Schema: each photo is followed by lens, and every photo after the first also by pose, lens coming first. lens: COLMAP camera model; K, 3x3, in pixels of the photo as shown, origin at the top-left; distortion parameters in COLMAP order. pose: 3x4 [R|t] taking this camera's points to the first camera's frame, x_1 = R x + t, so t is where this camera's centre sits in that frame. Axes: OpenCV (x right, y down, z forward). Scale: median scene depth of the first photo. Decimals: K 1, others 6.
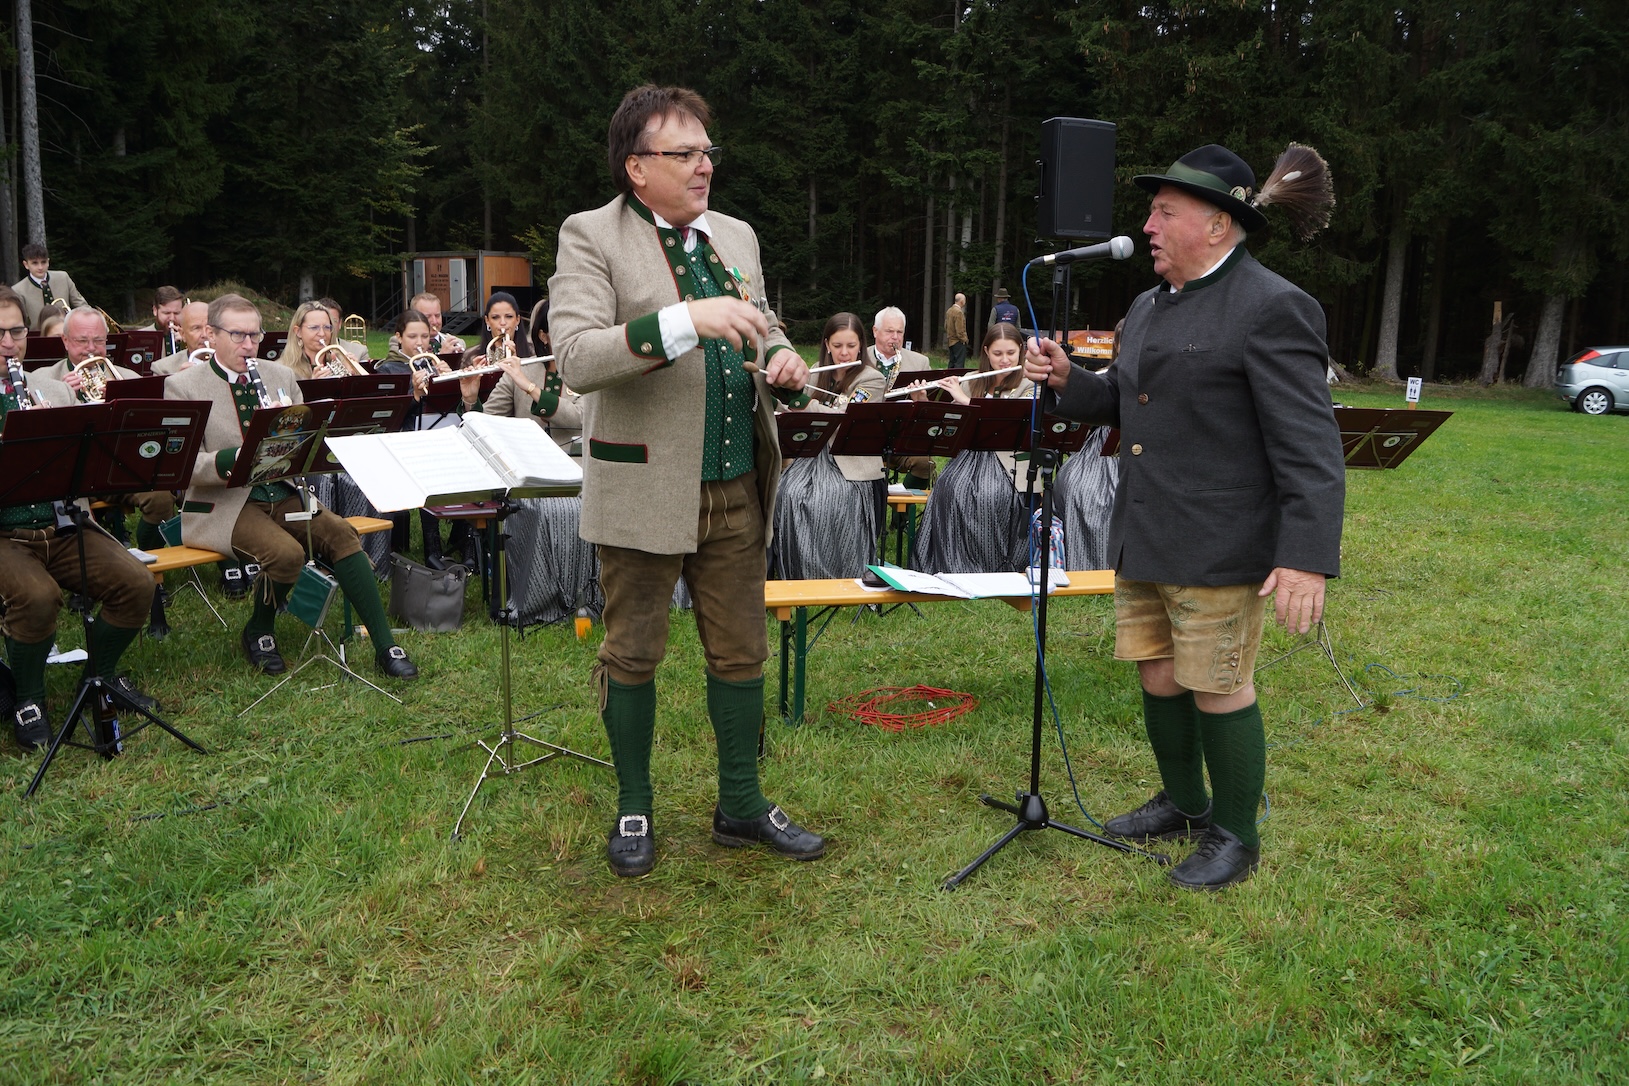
lens RADIAL K [[1273.8, 0, 800.8], [0, 1273.8, 539.1], [0, 0, 1]] dist [-0.086597, 0.020112]
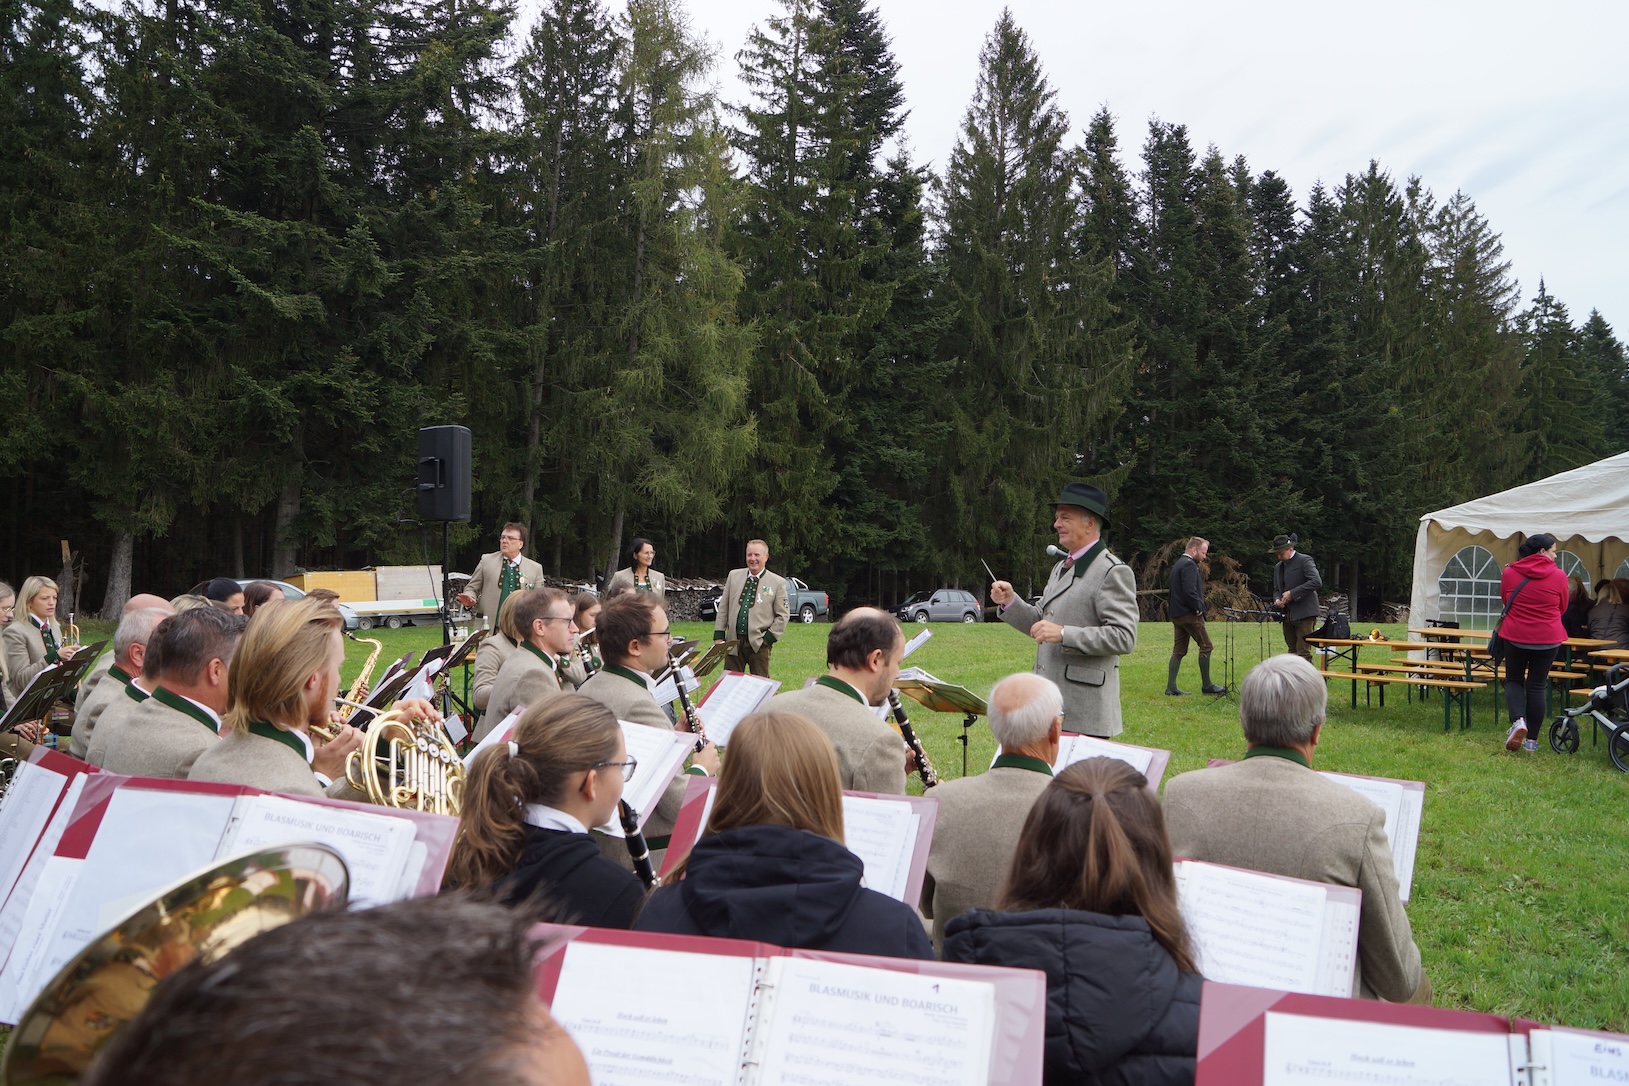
lens RADIAL K [[1273.8, 0, 800.8], [0, 1273.8, 539.1], [0, 0, 1]] dist [-0.086597, 0.020112]
pose [[0.360305, 0.004169, 0.932825, -0.166002], [0.166762, 0.983593, -0.068808, -0.015540], [-0.917808, 0.180351, 0.353699, 0.053511]]
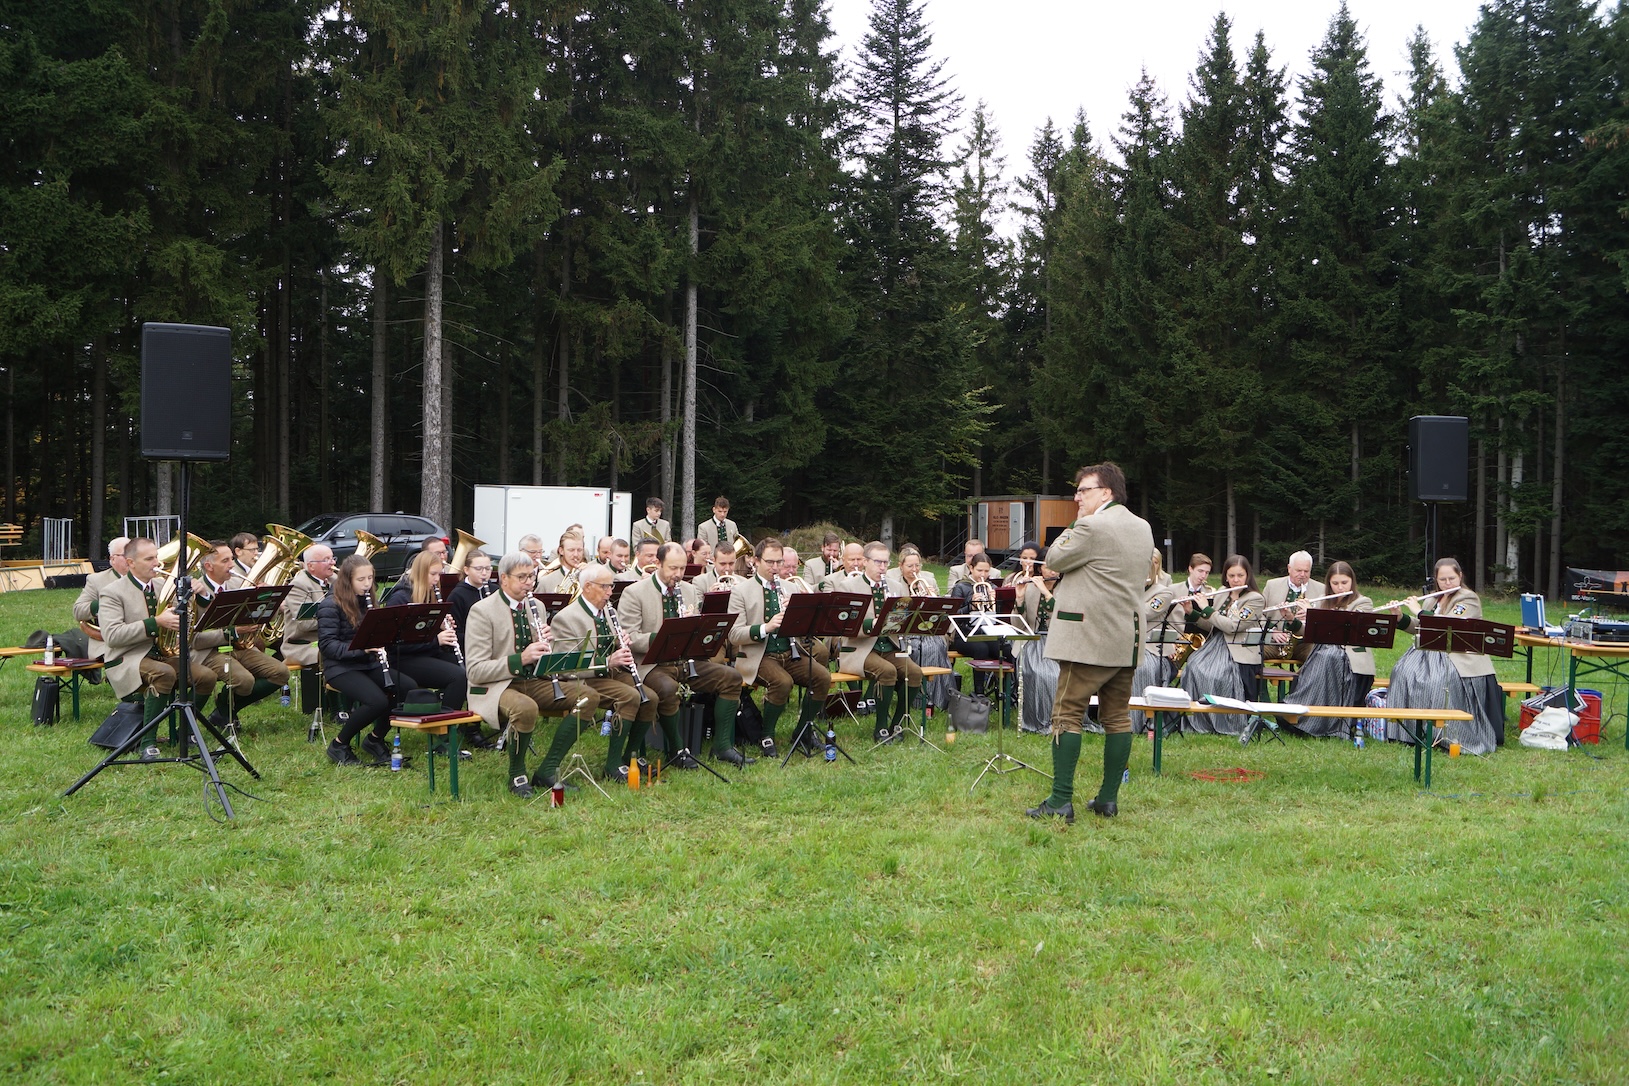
lens RADIAL K [[1283.0, 0, 803.0], [0, 1283.0, 543.7], [0, 0, 1]] dist [-0.079284, 0.013207]
pose [[0.909209, 0.000206, -0.416339, 0.032985], [-0.075726, 0.983401, -0.164886, 0.017417], [0.409395, 0.181443, 0.894133, -0.101029]]
